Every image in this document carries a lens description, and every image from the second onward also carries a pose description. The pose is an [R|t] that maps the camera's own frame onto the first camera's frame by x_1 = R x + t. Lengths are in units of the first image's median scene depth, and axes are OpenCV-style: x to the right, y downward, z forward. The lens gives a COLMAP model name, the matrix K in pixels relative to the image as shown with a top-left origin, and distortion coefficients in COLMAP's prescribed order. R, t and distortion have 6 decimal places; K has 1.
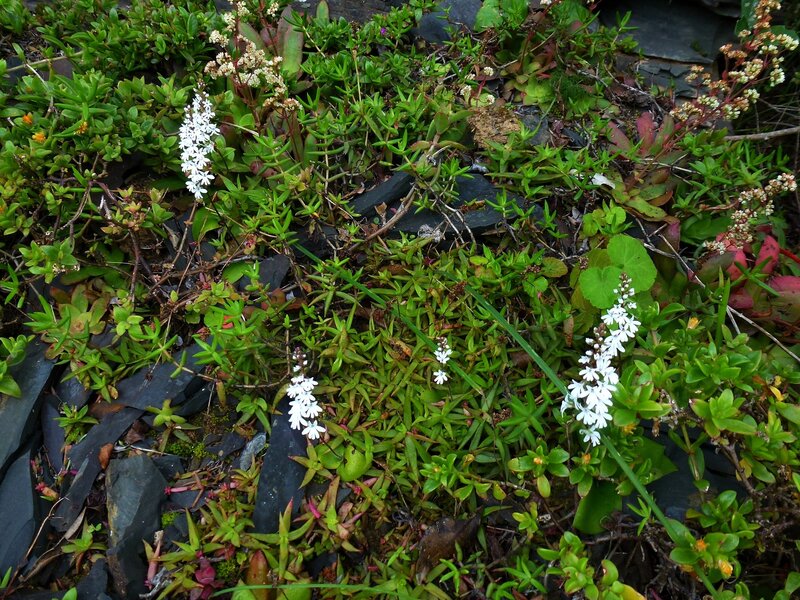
lens RADIAL K [[587.6, 0, 400.9], [0, 587.6, 296.9], [0, 0, 1]] dist [-0.043957, 0.012257]
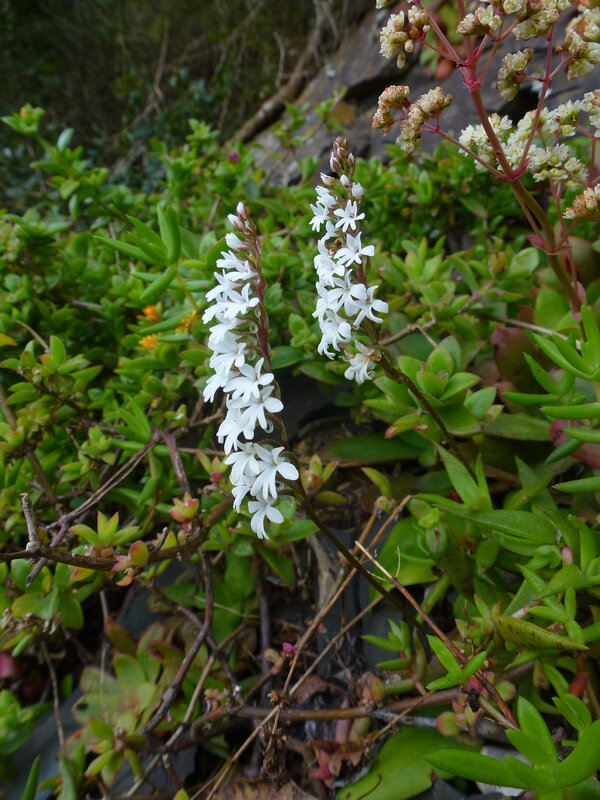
lens RADIAL K [[587.6, 0, 300.4], [0, 587.6, 400.3], [0, 0, 1]] dist [-0.043957, 0.012257]
pose [[0.701619, 0.055886, -0.710357, -0.105152], [-0.218682, 0.965699, -0.140016, -0.152565], [0.678166, 0.253580, 0.689774, 0.626560]]
